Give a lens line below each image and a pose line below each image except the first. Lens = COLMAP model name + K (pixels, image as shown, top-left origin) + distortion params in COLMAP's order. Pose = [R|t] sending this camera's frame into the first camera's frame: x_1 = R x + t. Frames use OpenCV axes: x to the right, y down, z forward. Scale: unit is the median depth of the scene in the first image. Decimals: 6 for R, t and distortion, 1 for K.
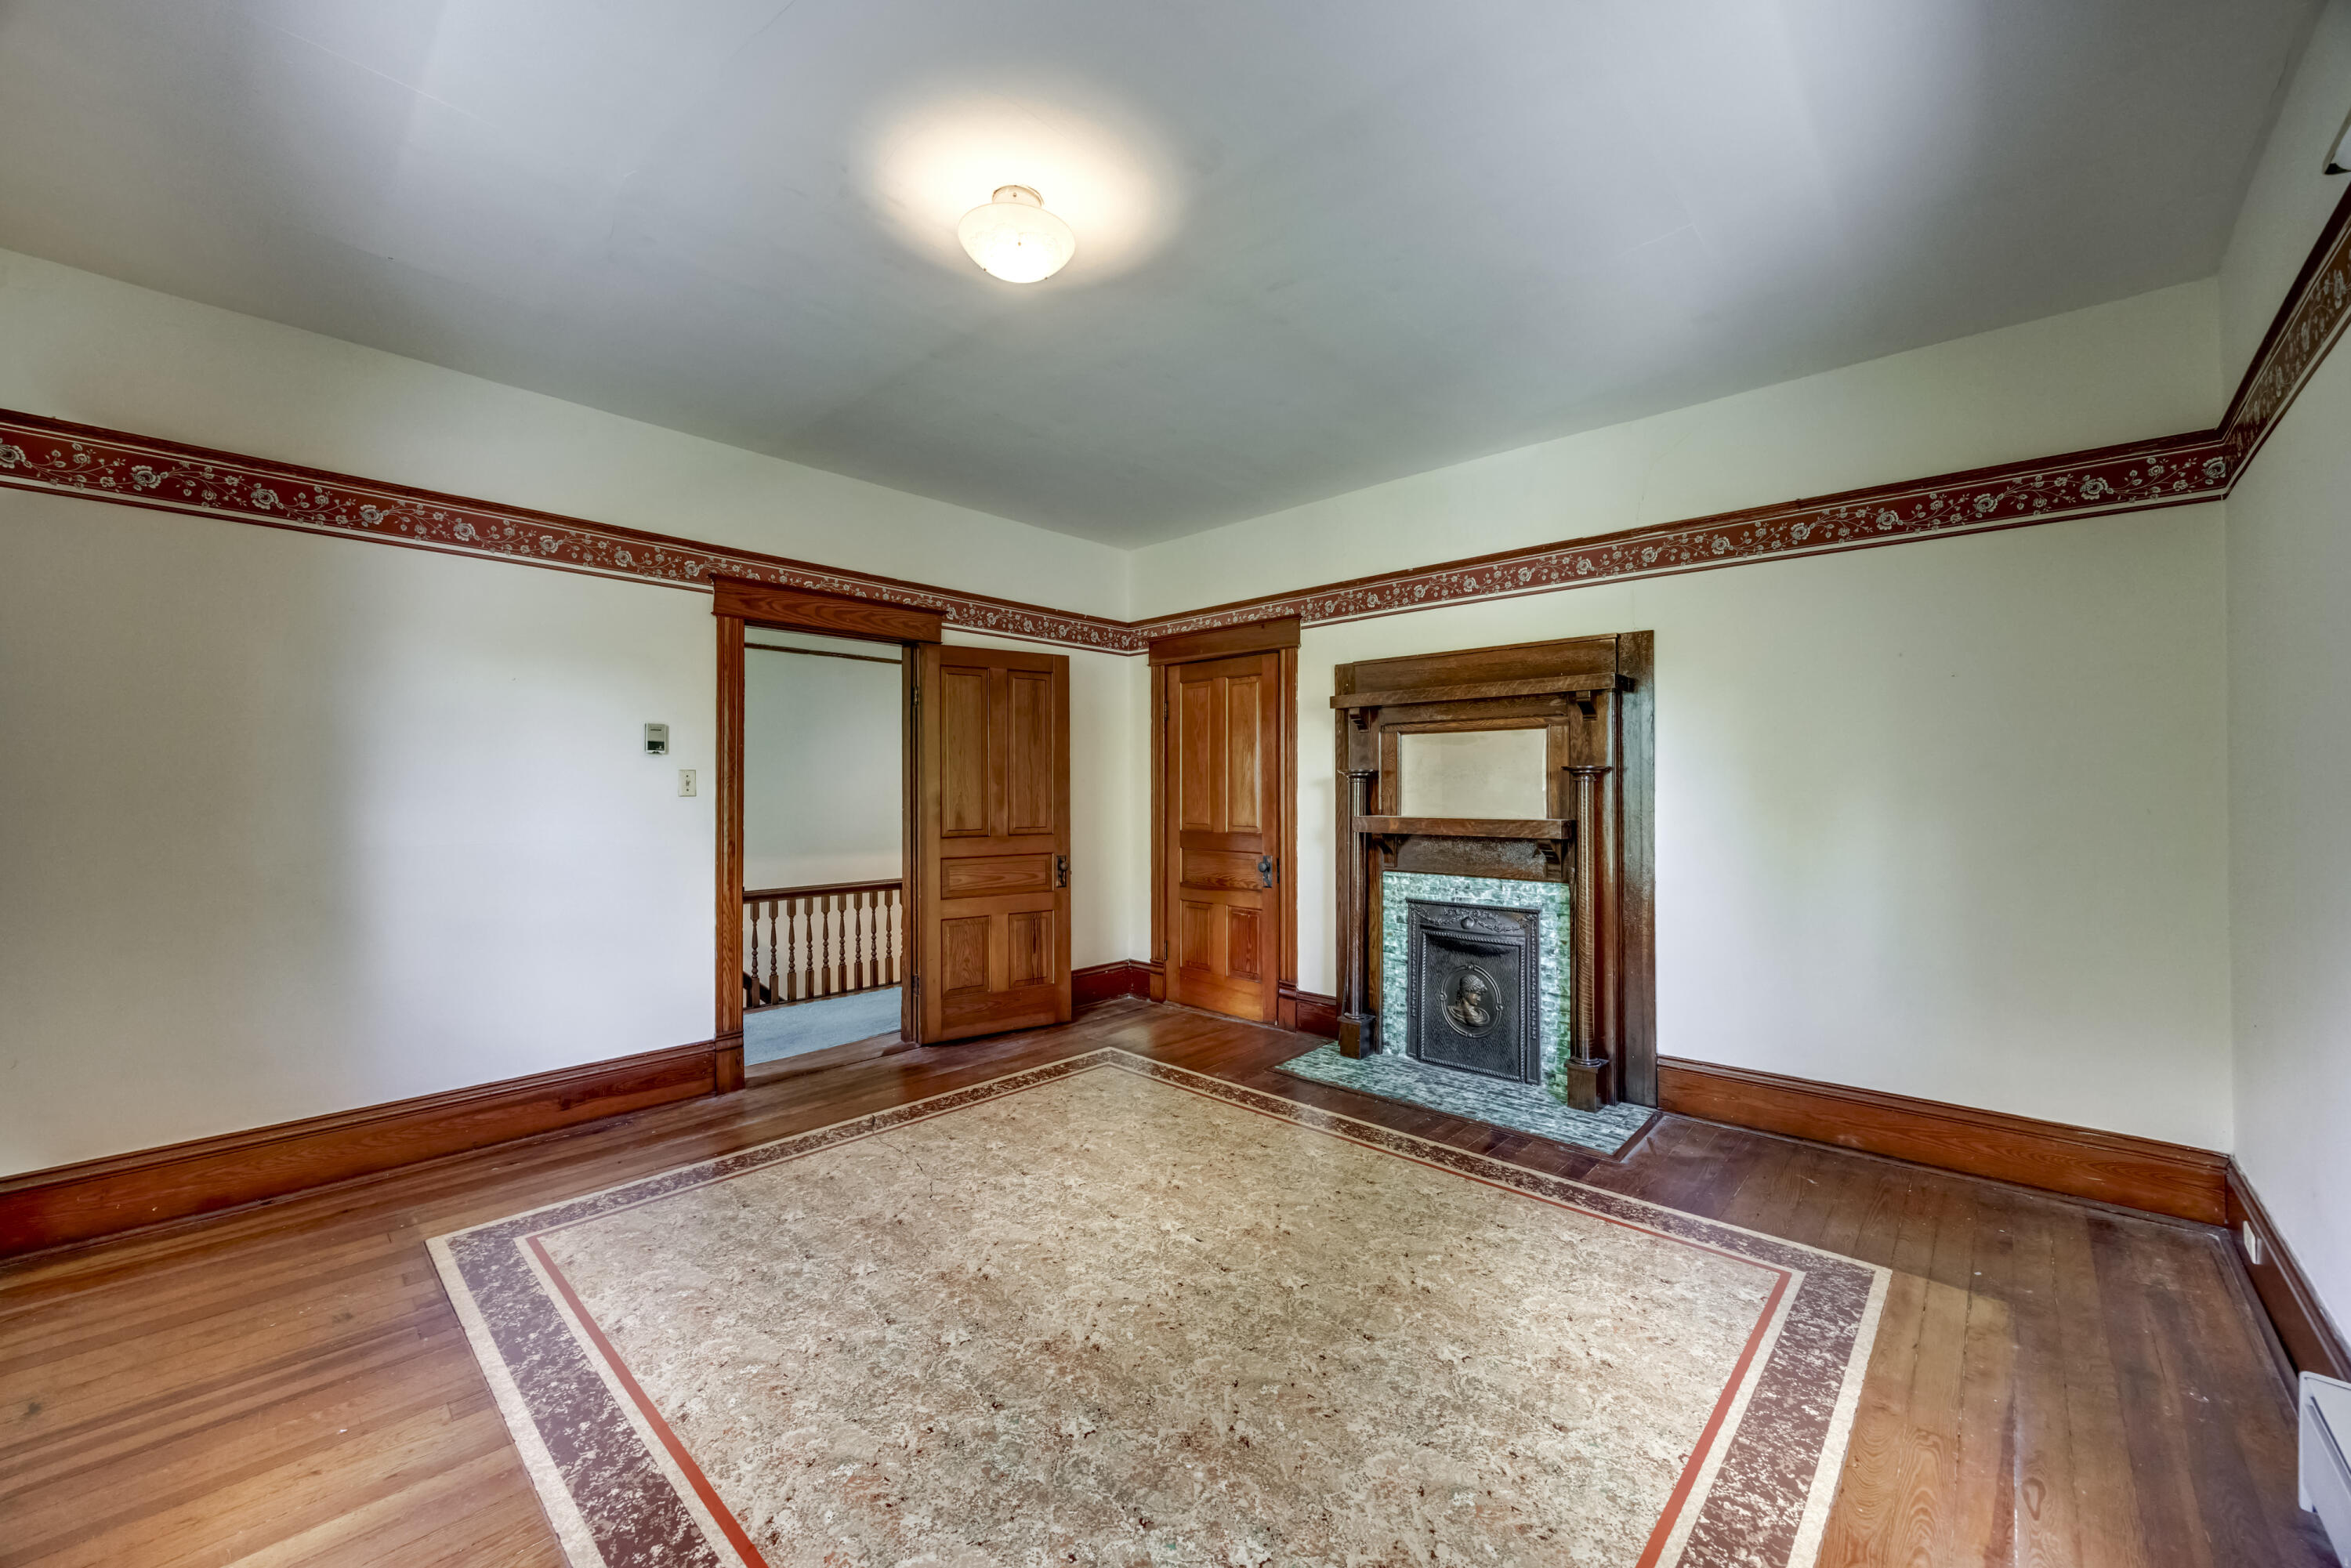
lens RADIAL K [[900.3, 0, 1166.7], [0, 900.3, 775.5], [0, 0, 1]] dist [-0.003264, 0.000319]
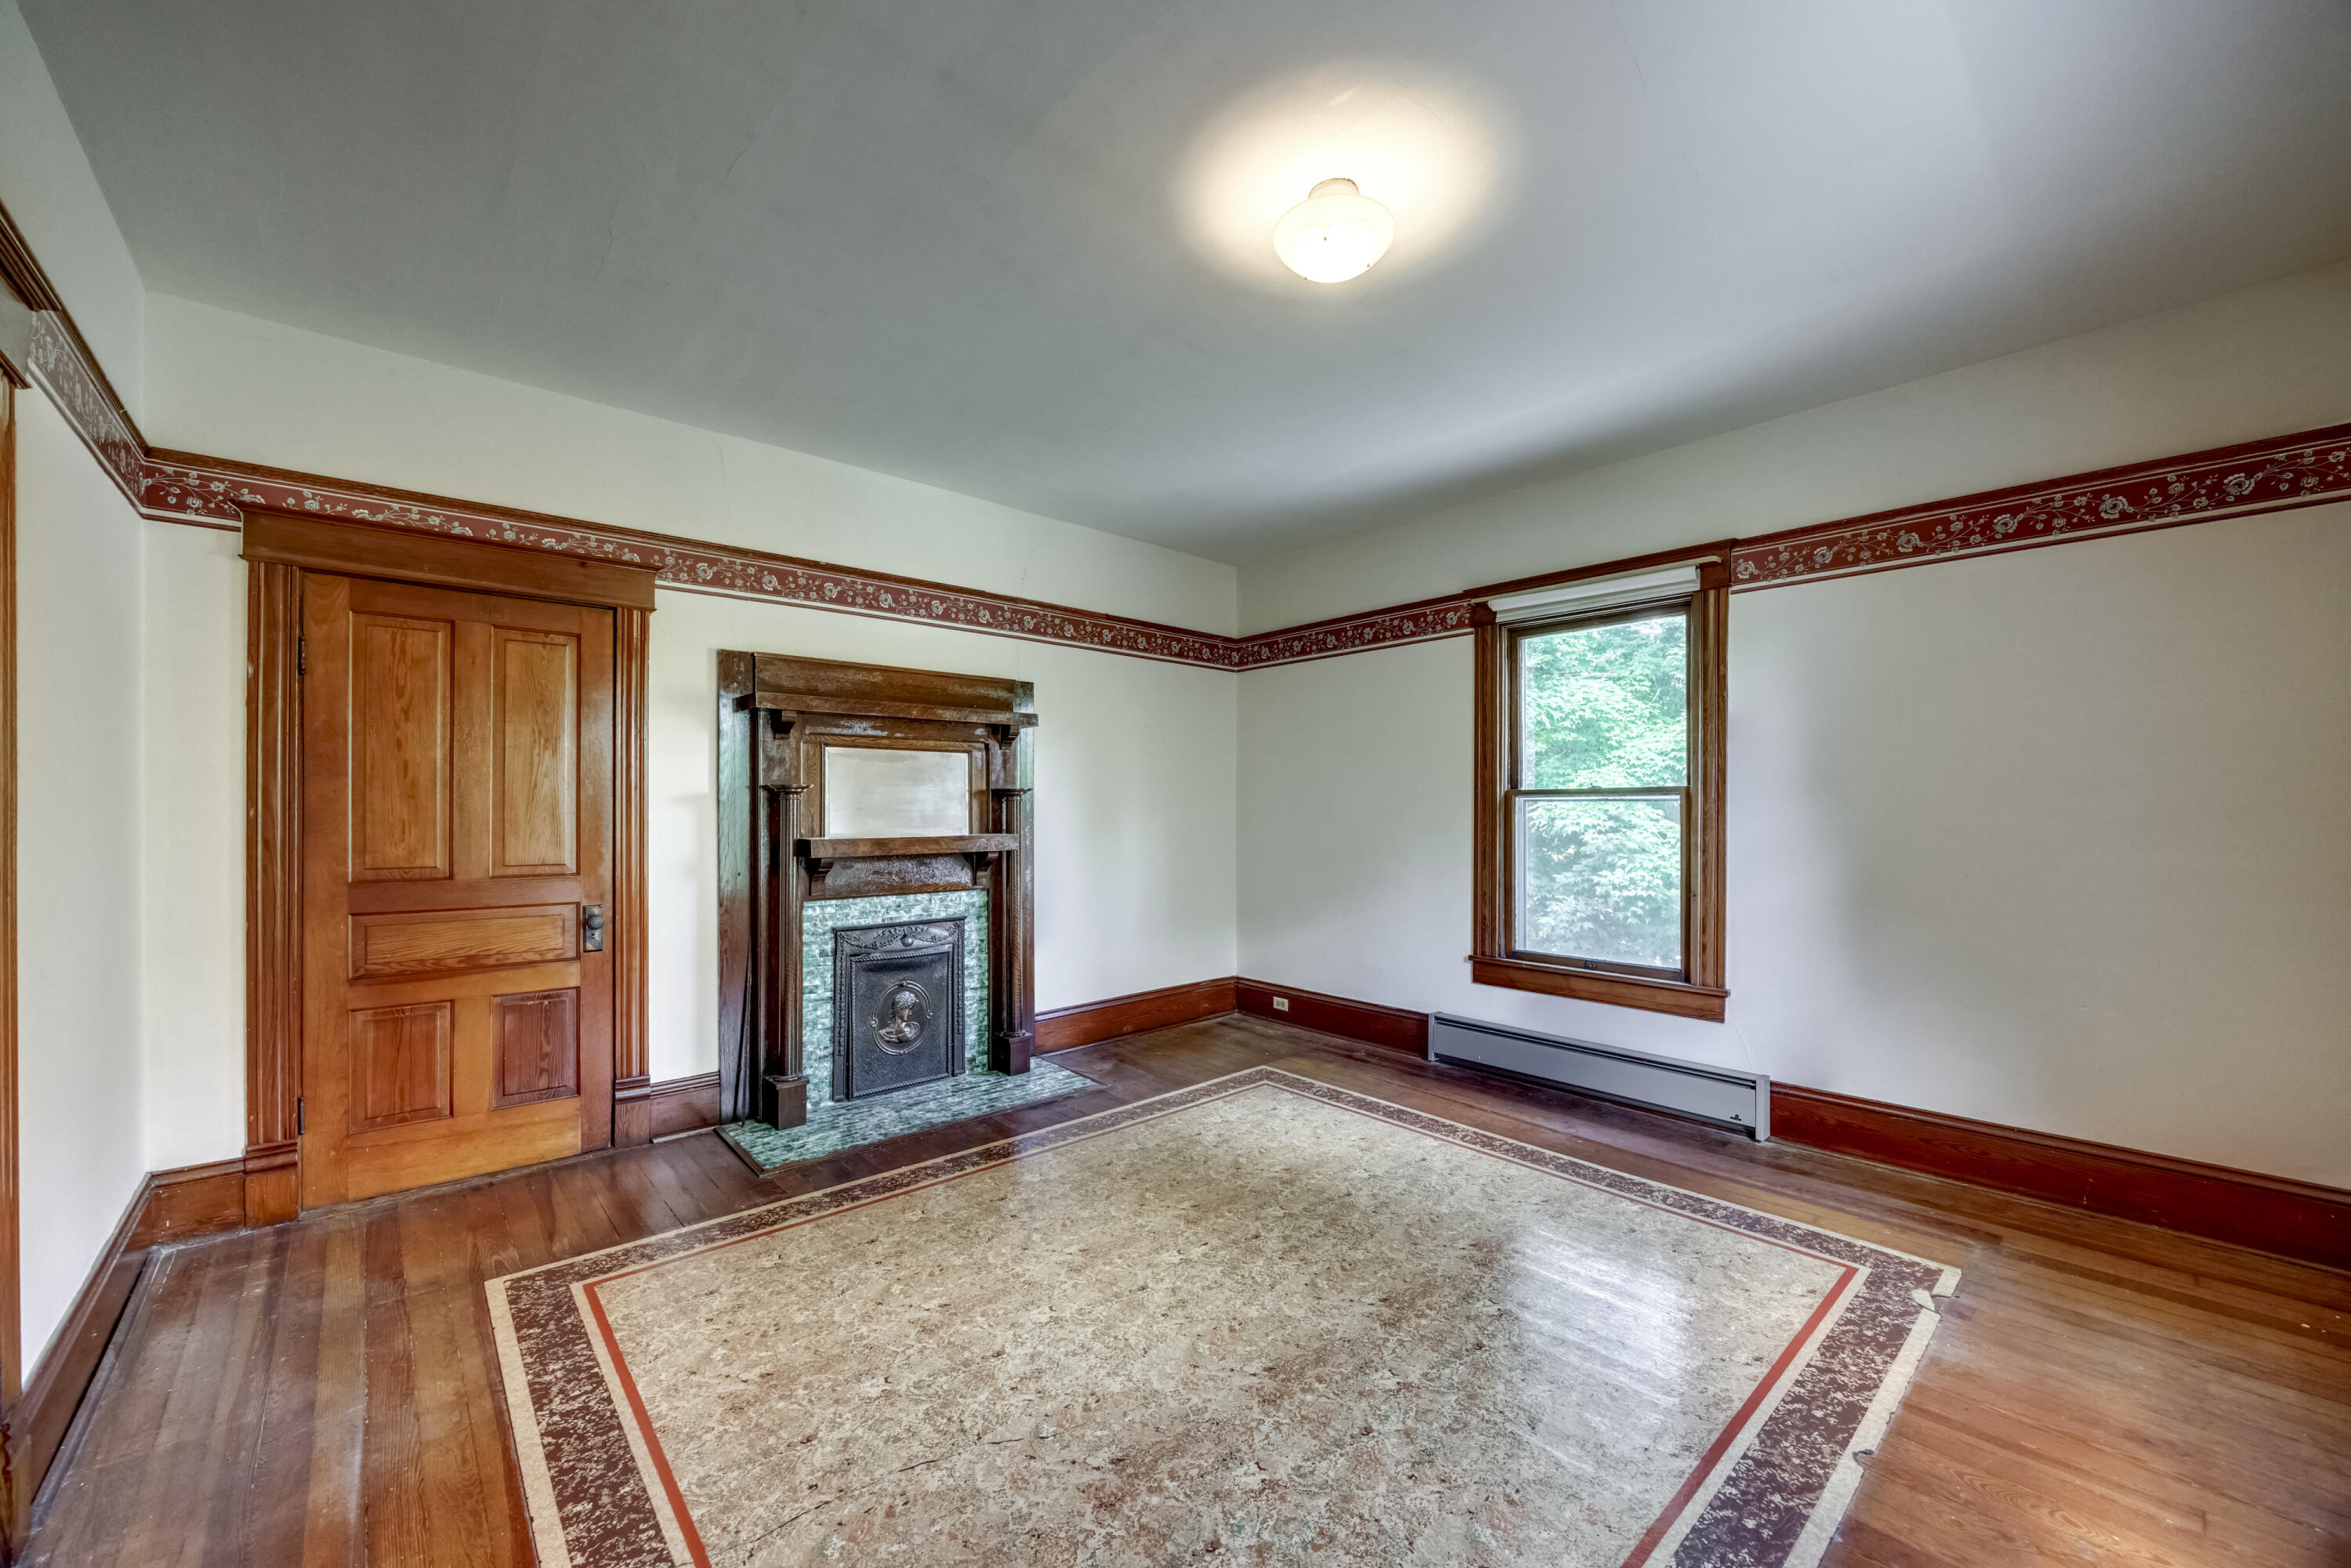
lens RADIAL K [[900.3, 0, 1188.2], [0, 900.3, 809.6], [0, 0, 1]] dist [-0.003264, 0.000319]
pose [[0.082624, -0.003491, 0.996575, -0.676389], [-0.016519, 0.999852, 0.004872, 0.007639], [-0.996444, -0.016865, 0.082554, 0.639173]]
